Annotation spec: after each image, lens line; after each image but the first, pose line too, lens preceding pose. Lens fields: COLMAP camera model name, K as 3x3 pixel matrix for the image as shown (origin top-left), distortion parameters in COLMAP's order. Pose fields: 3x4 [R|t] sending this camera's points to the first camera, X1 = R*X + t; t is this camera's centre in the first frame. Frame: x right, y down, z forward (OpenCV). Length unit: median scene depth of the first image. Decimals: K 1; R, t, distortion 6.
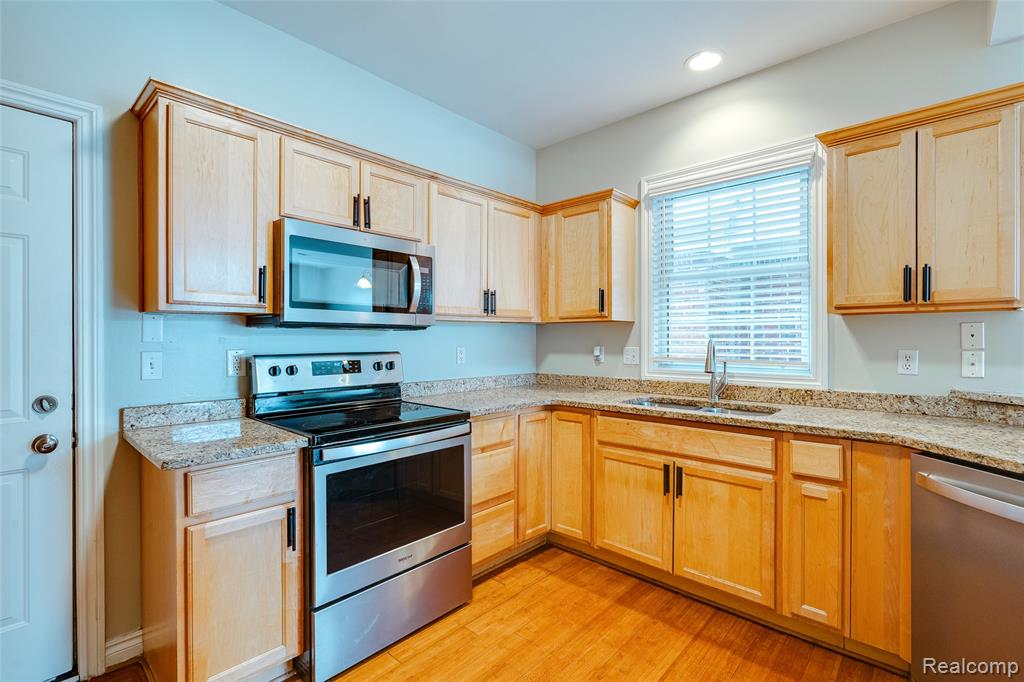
lens RADIAL K [[468.0, 0, 506.3], [0, 468.0, 338.5], [0, 0, 1]] dist [-0.003568, 0.000434]
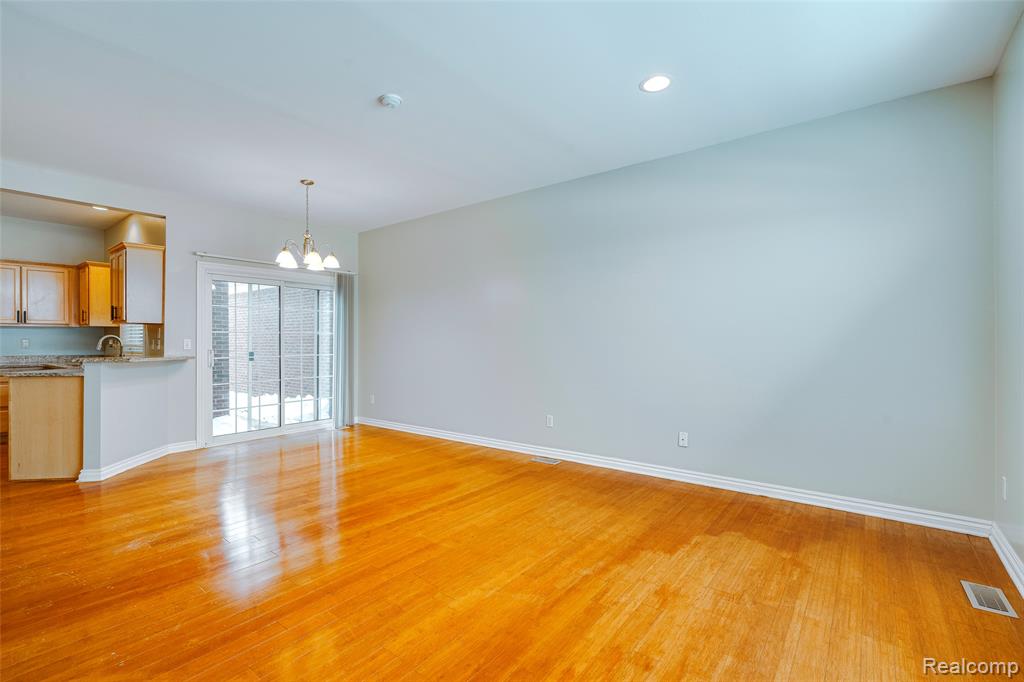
lens RADIAL K [[468.0, 0, 506.3], [0, 468.0, 338.5], [0, 0, 1]] dist [-0.003568, 0.000434]
pose [[0.997603, 0.001928, 0.069167, 2.333493], [-0.001671, 0.999991, -0.003783, 0.023501], [-0.069174, 0.003658, 0.997598, -1.405804]]
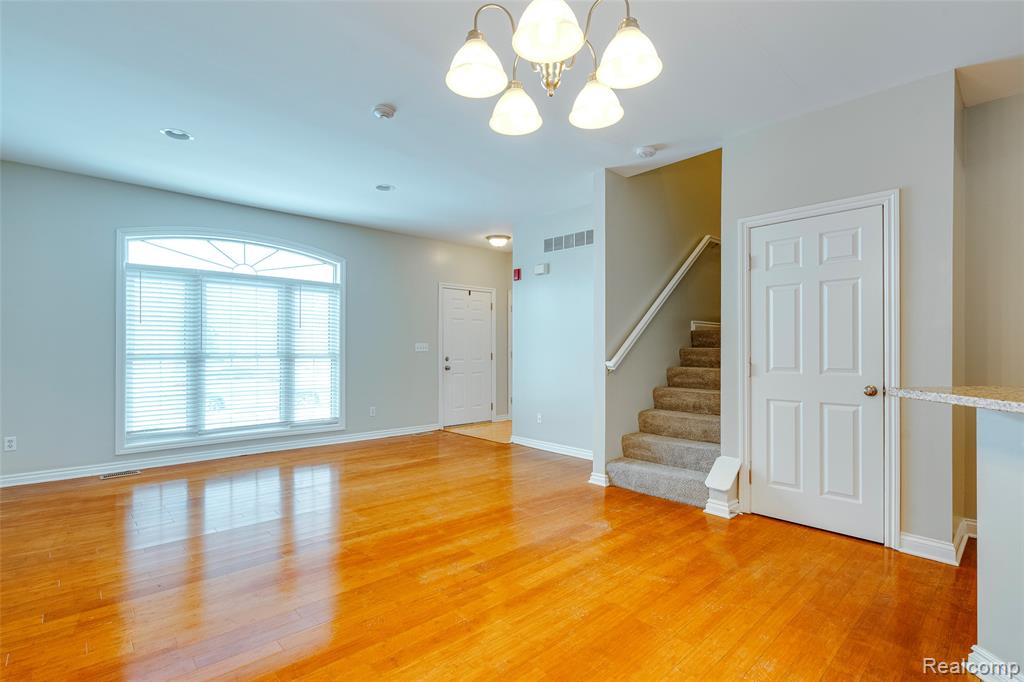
lens RADIAL K [[473.4, 0, 515.3], [0, 473.4, 350.7], [0, 0, 1]] dist [-0.012551, 0.000030]
pose [[-0.997027, -0.002572, 0.077006, 1.628807], [-0.002855, 0.999990, -0.003555, 0.039224], [-0.076996, -0.003764, -0.997024, 1.220261]]
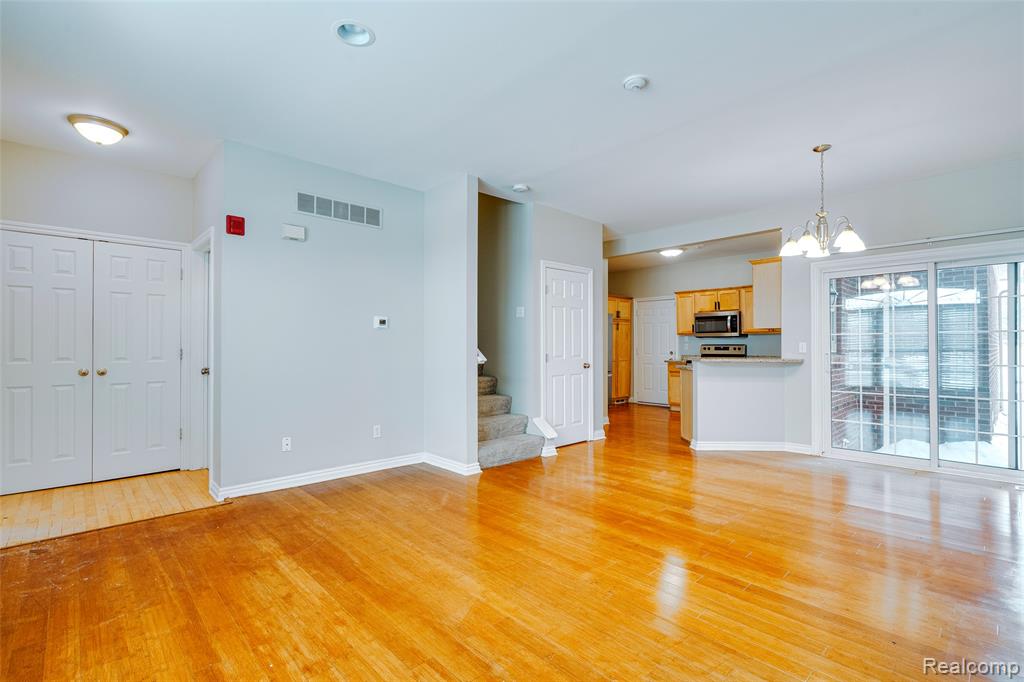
lens RADIAL K [[468.0, 0, 506.3], [0, 468.0, 338.5], [0, 0, 1]] dist [-0.003568, 0.000434]
pose [[-0.089318, -0.012197, -0.995928, 3.320666], [0.004917, 0.999907, -0.012687, 0.023183], [0.995991, -0.006030, -0.089250, -0.304924]]
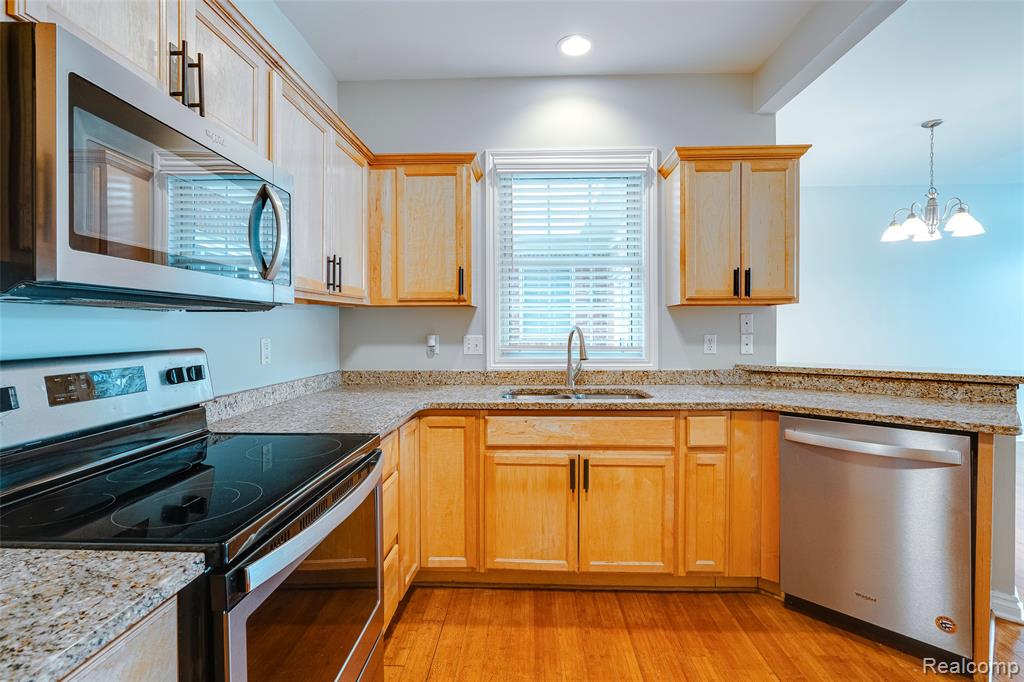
lens RADIAL K [[472.1, 0, 514.3], [0, 472.1, 331.3], [0, 0, 1]] dist [-0.003336, 0.000783]
pose [[0.755432, -0.006744, 0.655192, -0.360224], [0.000792, 0.999956, 0.009380, 0.002833], [-0.655226, -0.006567, 0.755404, 0.352511]]
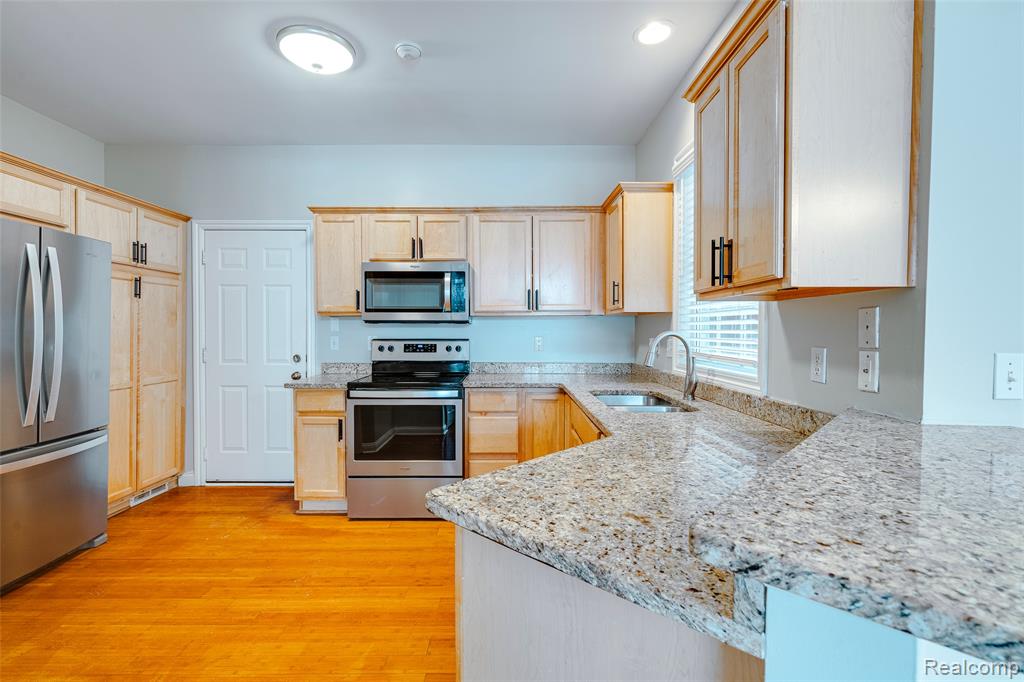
lens RADIAL K [[468.0, 0, 506.3], [0, 468.0, 338.5], [0, 0, 1]] dist [-0.003568, 0.000434]
pose [[0.674920, 0.015905, -0.737719, 0.992328], [-0.000886, 0.999784, 0.020745, -0.003066], [0.737890, -0.013347, 0.674789, 0.160204]]
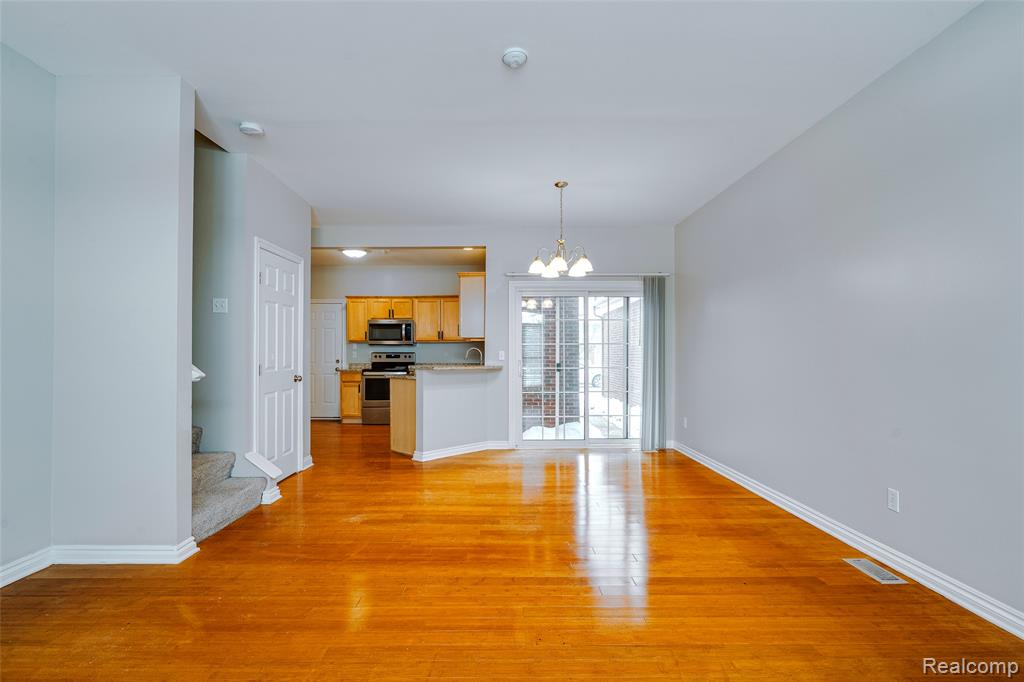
lens RADIAL K [[478.3, 0, 498.9], [0, 478.3, 347.7], [0, 0, 1]] dist [-0.003116, 0.000608]
pose [[0.669606, -0.005743, -0.742694, 2.881825], [0.000856, 0.999975, -0.006960, 0.021800], [0.742716, 0.004025, 0.669594, -0.832161]]
